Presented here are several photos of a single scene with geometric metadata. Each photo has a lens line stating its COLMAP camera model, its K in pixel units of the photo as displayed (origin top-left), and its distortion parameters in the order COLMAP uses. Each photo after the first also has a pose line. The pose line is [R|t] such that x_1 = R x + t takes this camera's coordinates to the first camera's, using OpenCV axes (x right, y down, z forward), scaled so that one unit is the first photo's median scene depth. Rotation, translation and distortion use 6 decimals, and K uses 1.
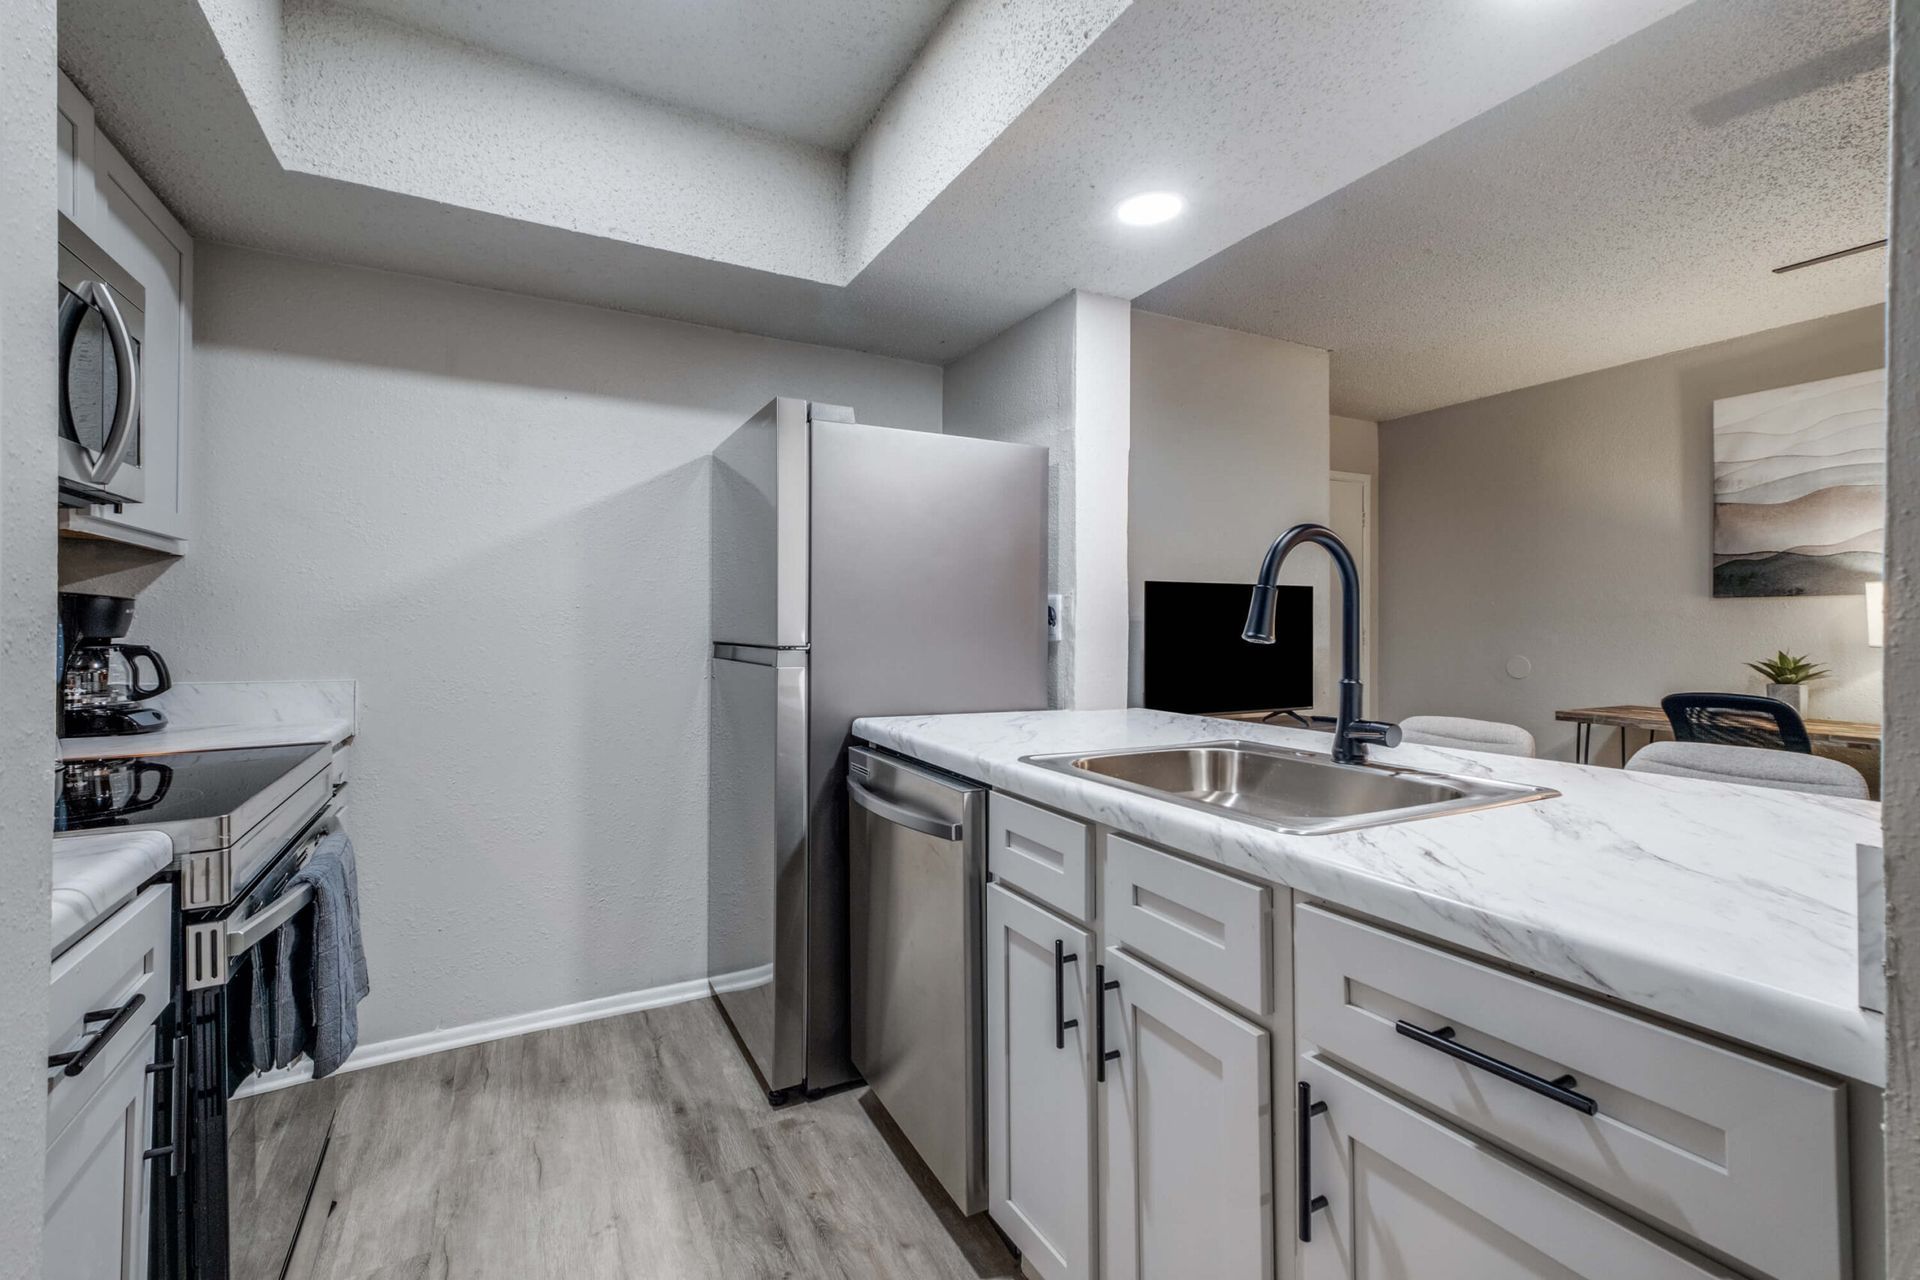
lens RADIAL K [[840.5, 0, 971.3], [0, 840.5, 628.4], [0, 0, 1]] dist [0.014322, -0.001754]
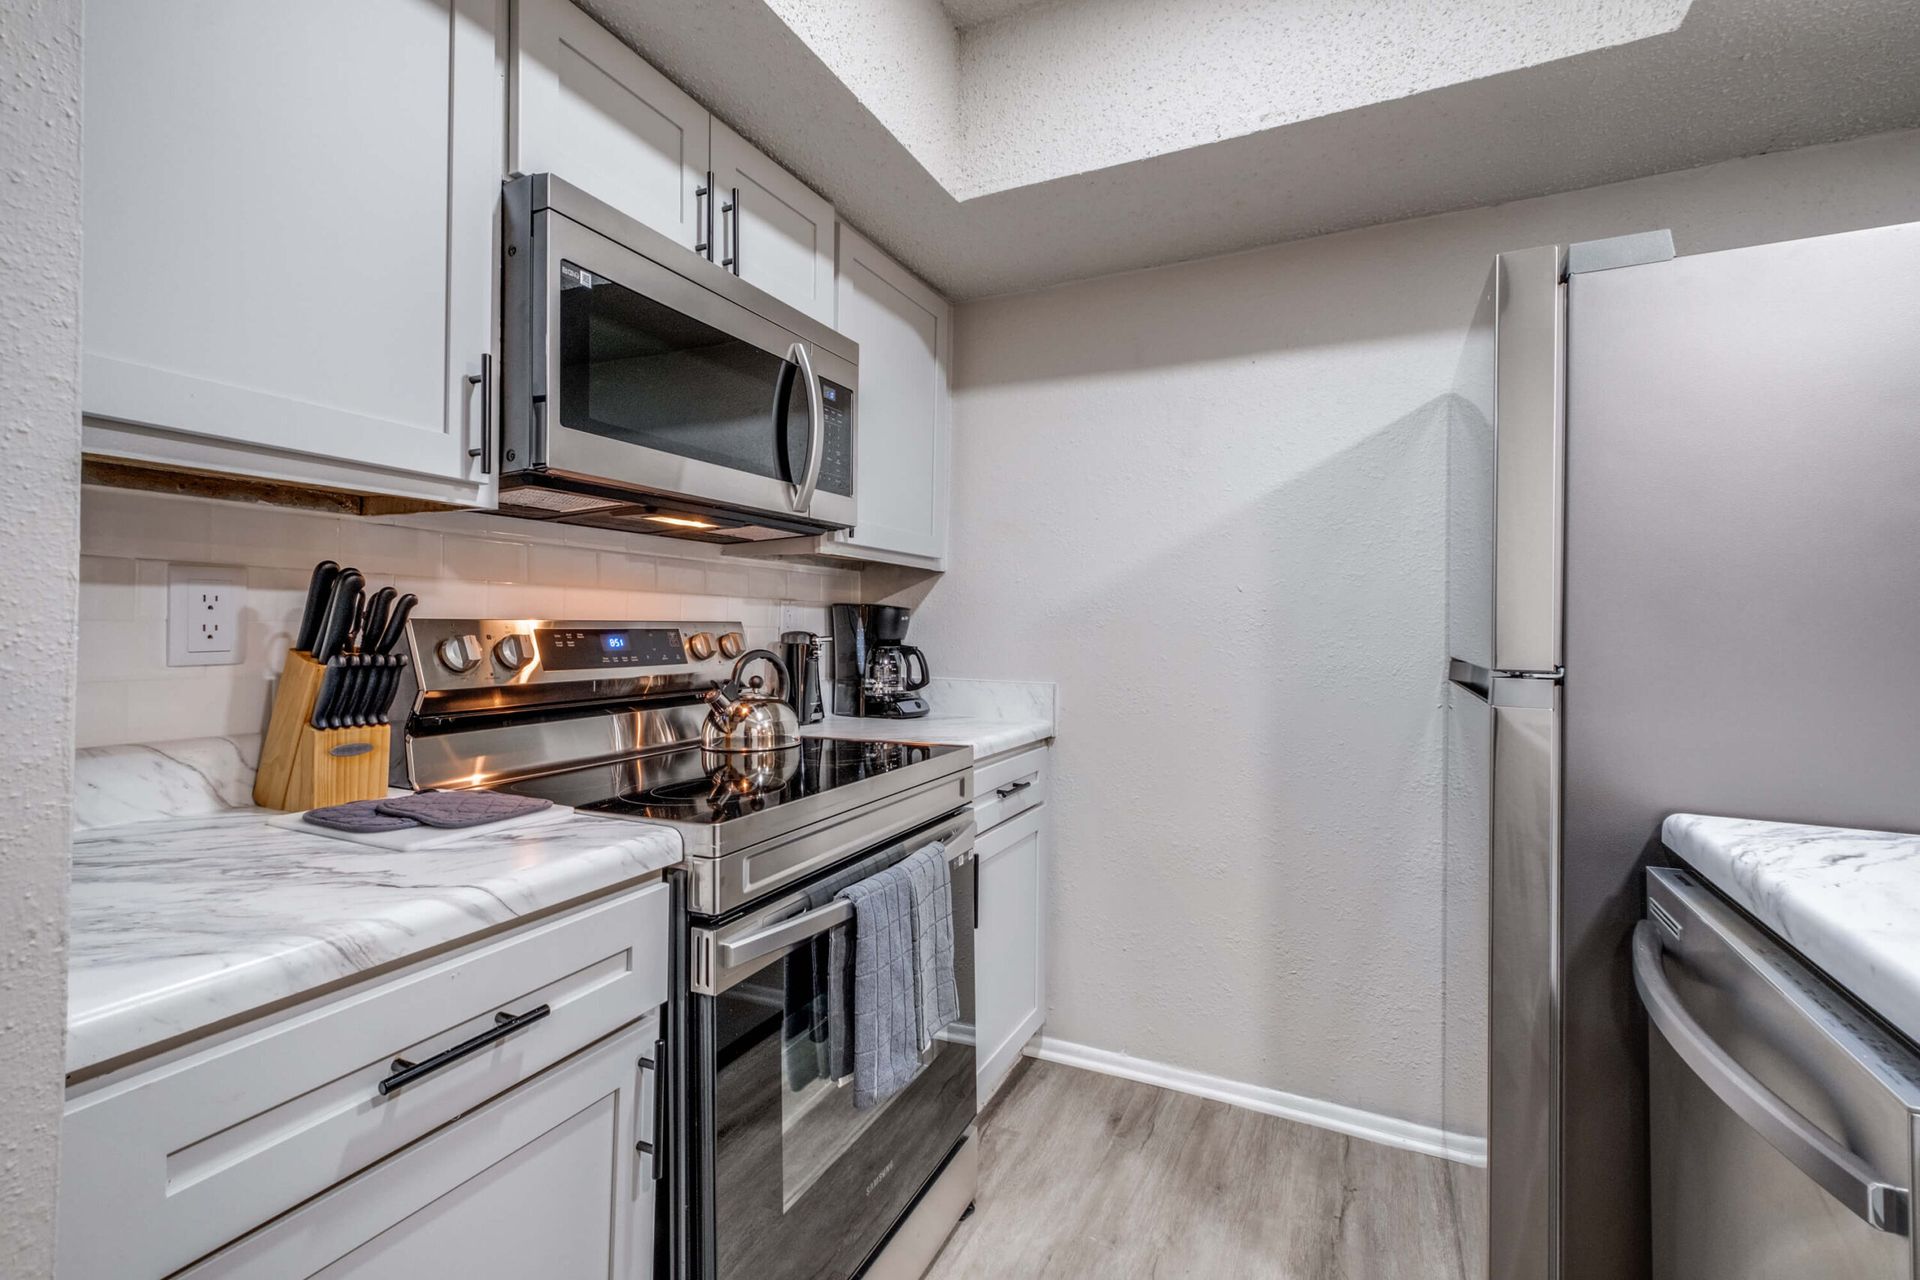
lens RADIAL K [[840.5, 0, 944.0], [0, 840.5, 625.6], [0, 0, 1]] dist [0.014322, -0.001754]
pose [[0.576029, 0.001592, -0.817428, 0.036697], [-0.008325, 0.999958, -0.003919, -0.004722], [0.817387, 0.009062, 0.576018, 0.320992]]
